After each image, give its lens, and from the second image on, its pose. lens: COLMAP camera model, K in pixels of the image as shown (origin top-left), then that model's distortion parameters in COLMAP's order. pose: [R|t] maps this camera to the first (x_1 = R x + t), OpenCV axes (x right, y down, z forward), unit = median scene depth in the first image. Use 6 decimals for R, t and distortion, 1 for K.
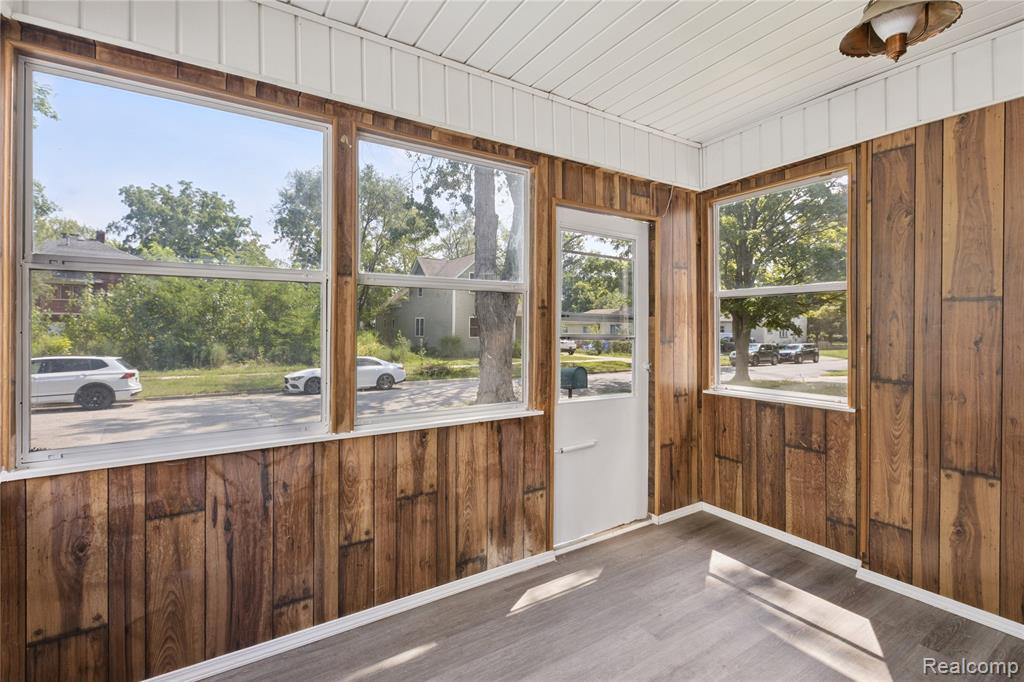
lens RADIAL K [[470.3, 0, 515.2], [0, 470.3, 325.5], [0, 0, 1]] dist [-0.001770, -0.000944]
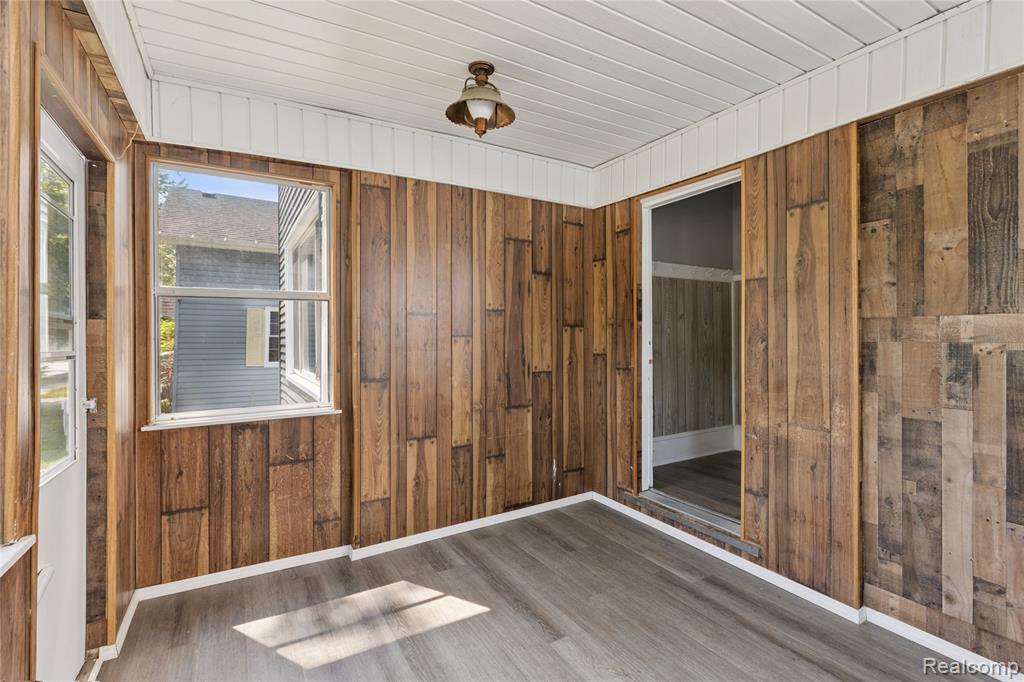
lens RADIAL K [[470.3, 0, 509.5], [0, 470.3, 333.9], [0, 0, 1]] dist [-0.001770, -0.000944]
pose [[0.049895, -0.005370, 0.998740, -0.339381], [0.003598, 0.999980, 0.005197, -0.002958], [-0.998748, 0.003334, 0.049913, 0.541769]]
